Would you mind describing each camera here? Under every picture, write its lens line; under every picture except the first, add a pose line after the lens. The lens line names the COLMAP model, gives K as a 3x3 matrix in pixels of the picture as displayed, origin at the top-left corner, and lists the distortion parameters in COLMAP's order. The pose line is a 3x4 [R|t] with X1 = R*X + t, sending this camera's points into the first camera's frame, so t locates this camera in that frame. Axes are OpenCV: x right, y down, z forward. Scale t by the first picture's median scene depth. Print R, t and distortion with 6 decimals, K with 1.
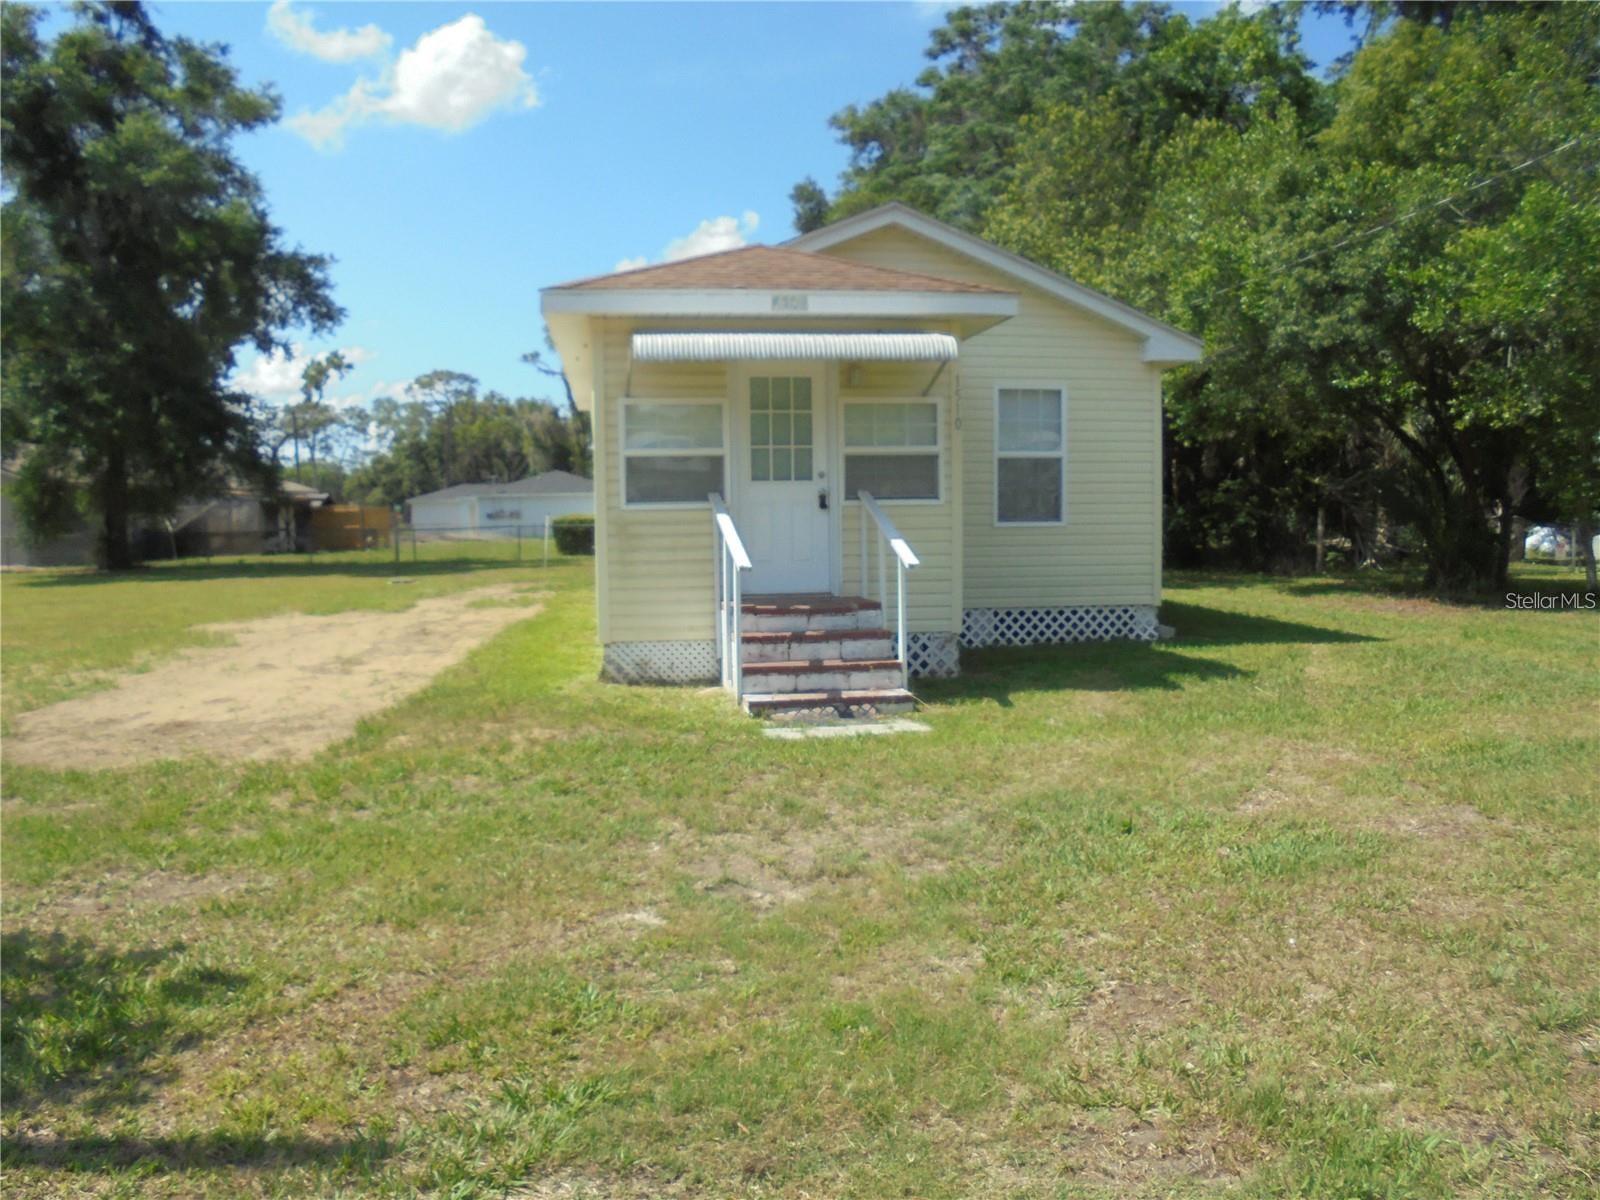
lens RADIAL K [[1226.3, 0, 801.4], [0, 1226.3, 596.3], [0, 0, 1]] dist [-0.096334, 0.083760]
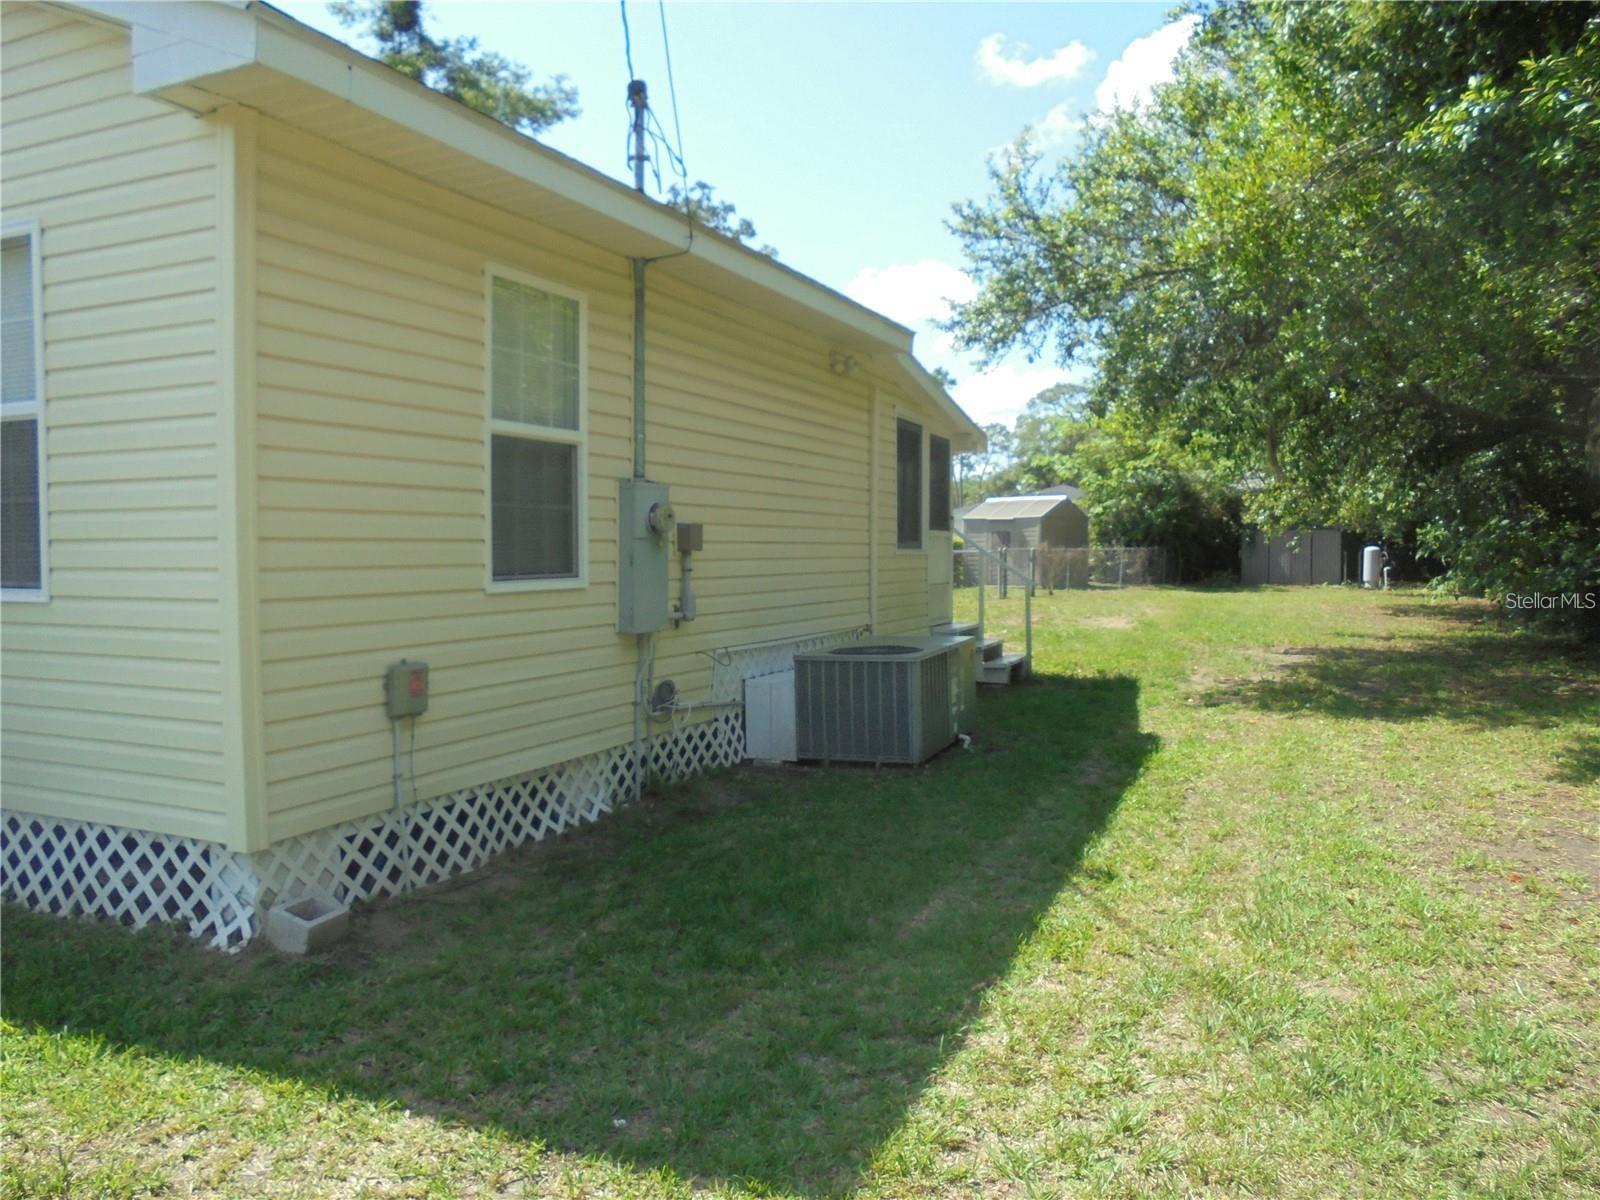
lens RADIAL K [[1226.3, 0, 767.6], [0, 1226.3, 597.0], [0, 0, 1]] dist [-0.096334, 0.083760]
pose [[0.823392, 0.032855, -0.566521, 0.599995], [-0.040584, 0.999176, -0.001038, -0.067399], [0.566019, 0.023846, 0.824047, 0.821611]]
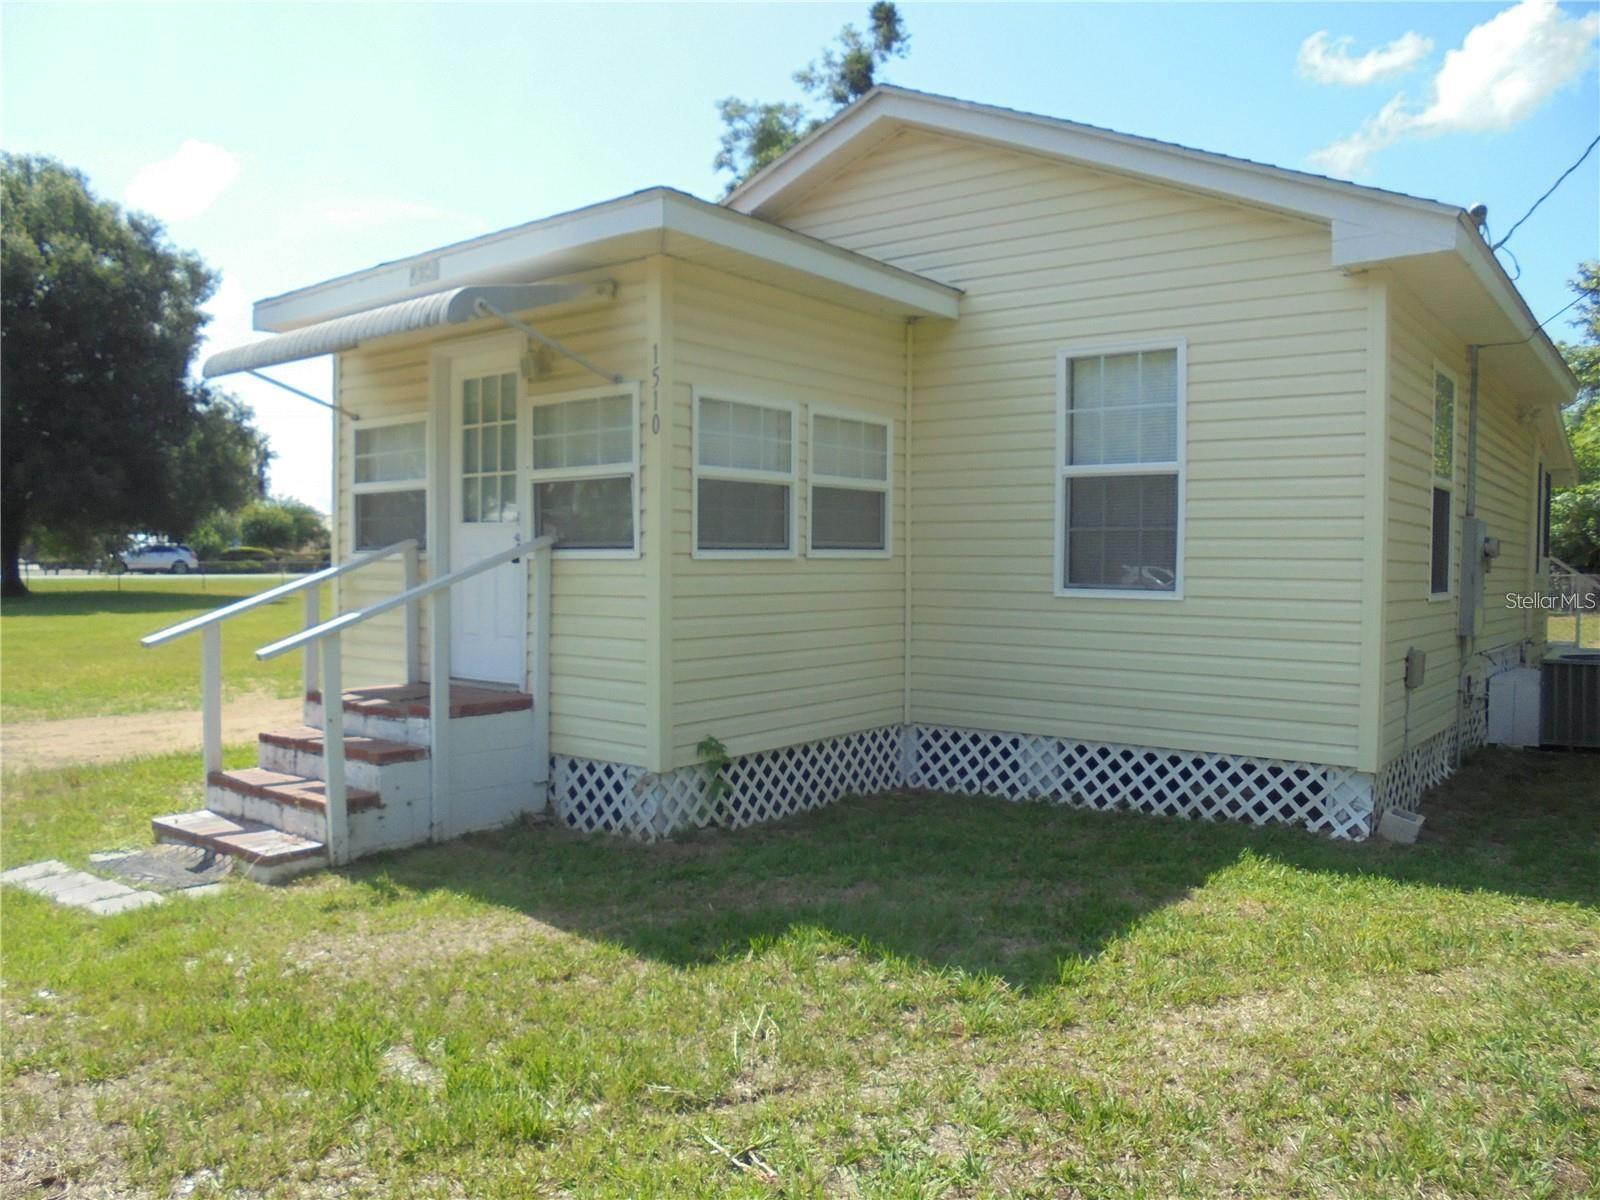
lens RADIAL K [[1226.3, 0, 792.7], [0, 1226.3, 601.1], [0, 0, 1]] dist [-0.096334, 0.083760]
pose [[0.678261, 0.039003, -0.733785, 0.491378], [-0.060918, 0.998137, -0.003254, -0.044930], [0.732292, 0.046908, 0.679373, 0.512361]]
